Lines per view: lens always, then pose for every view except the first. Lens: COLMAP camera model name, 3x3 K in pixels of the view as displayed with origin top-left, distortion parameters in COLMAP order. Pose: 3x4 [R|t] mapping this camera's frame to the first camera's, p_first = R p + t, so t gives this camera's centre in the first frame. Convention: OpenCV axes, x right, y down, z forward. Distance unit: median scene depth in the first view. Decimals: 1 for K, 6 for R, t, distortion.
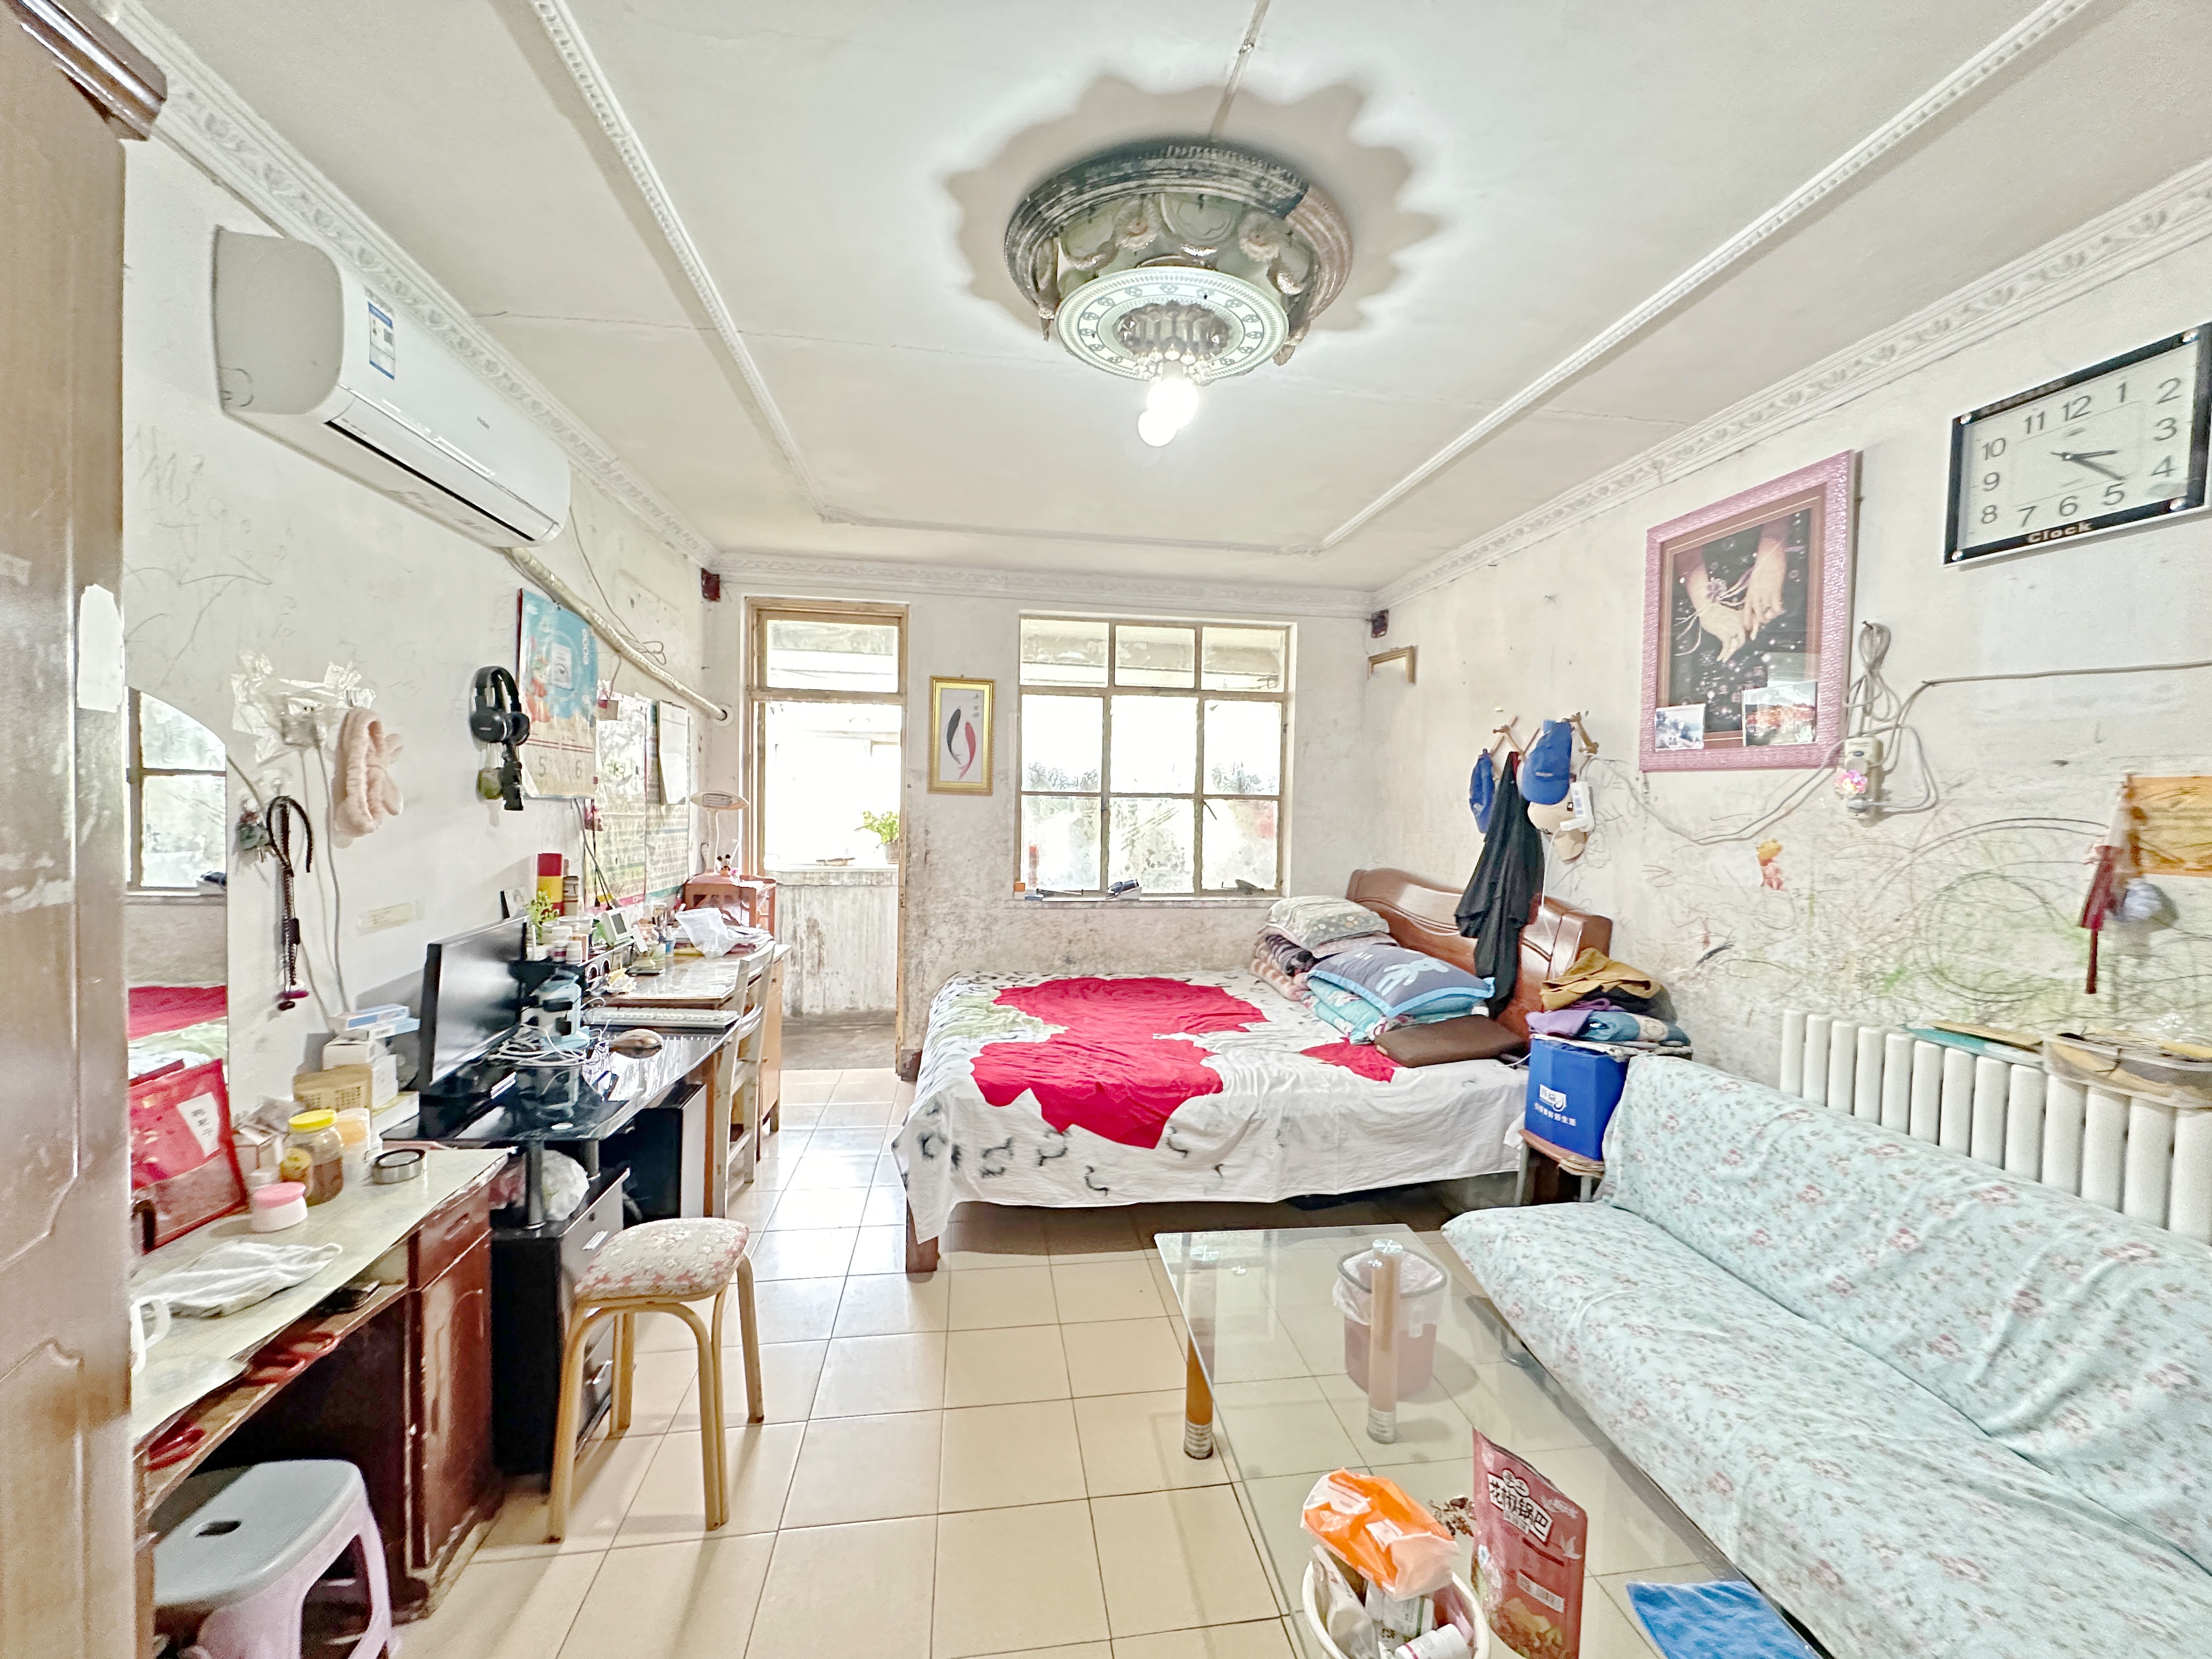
lens RADIAL K [[875.4, 0, 1117.0], [0, 875.4, 826.2], [0, 0, 1]] dist [0.001498, 0.000241]
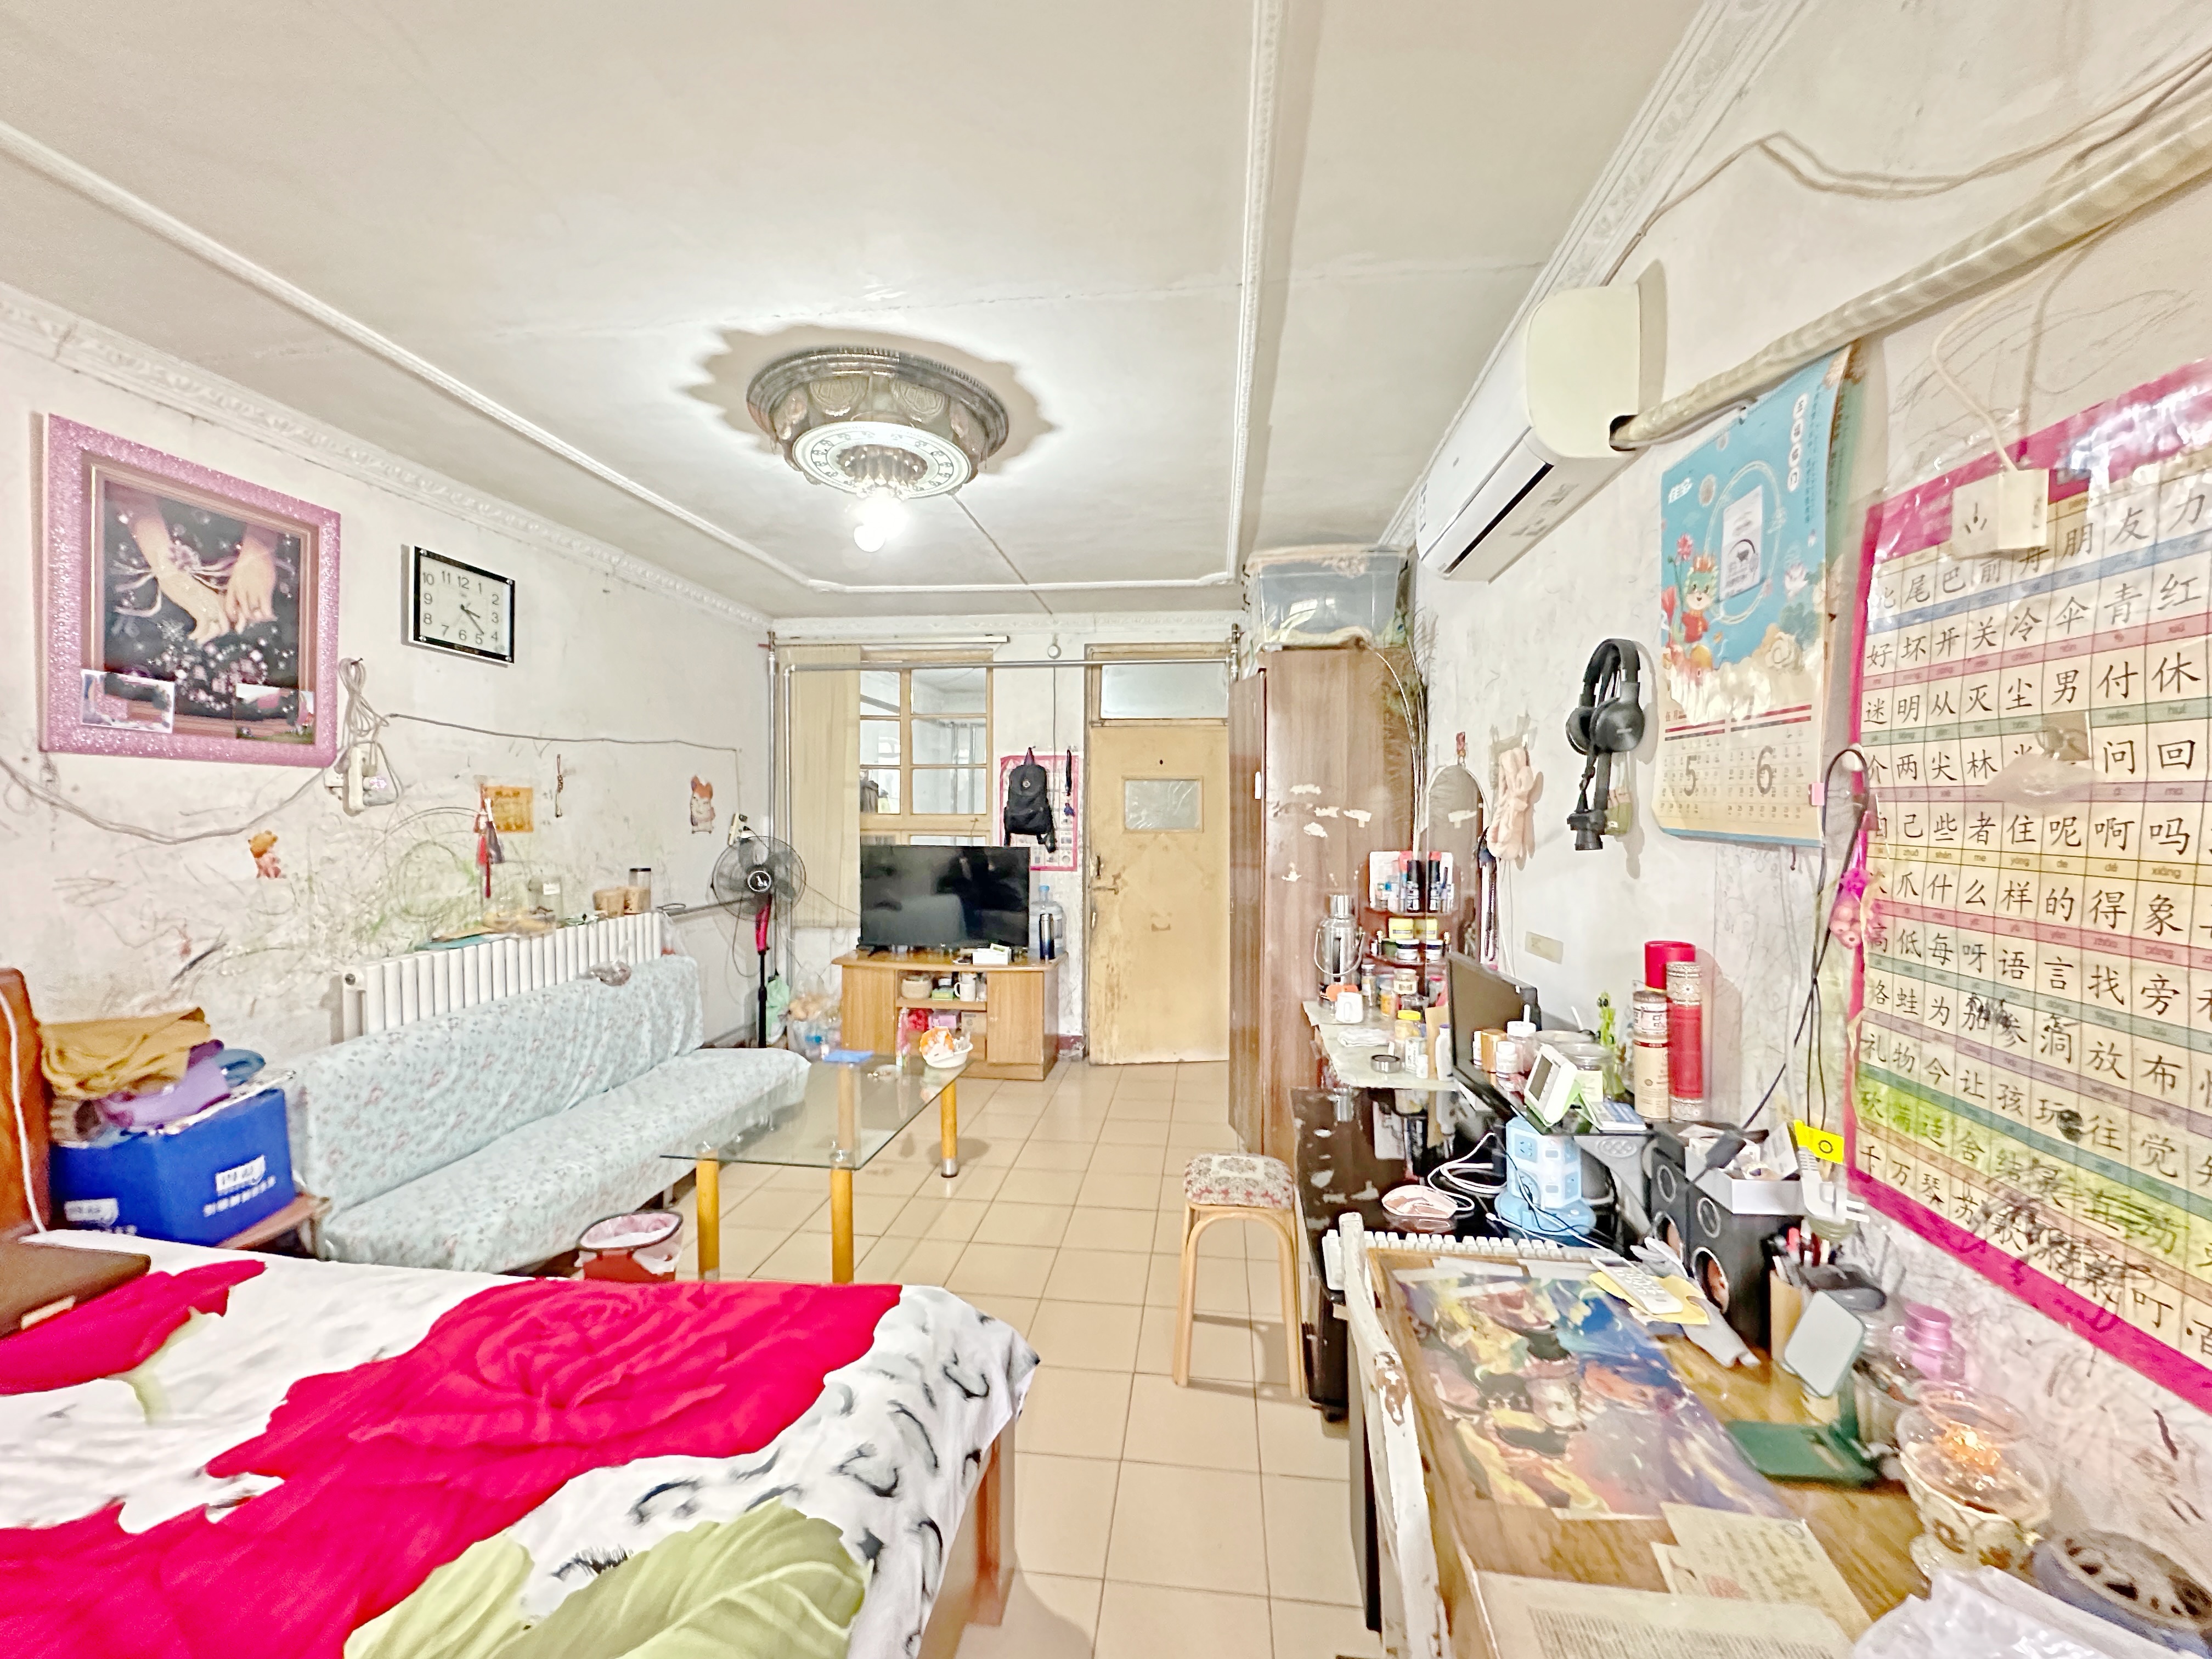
lens RADIAL K [[875.4, 0, 1109.0], [0, 875.4, 817.5], [0, 0, 1]] dist [0.001498, 0.000241]
pose [[-0.960176, -0.029719, 0.277812, -0.504049], [-0.018731, 0.998937, 0.042124, -0.063322], [-0.278769, 0.035243, -0.959711, 1.687590]]
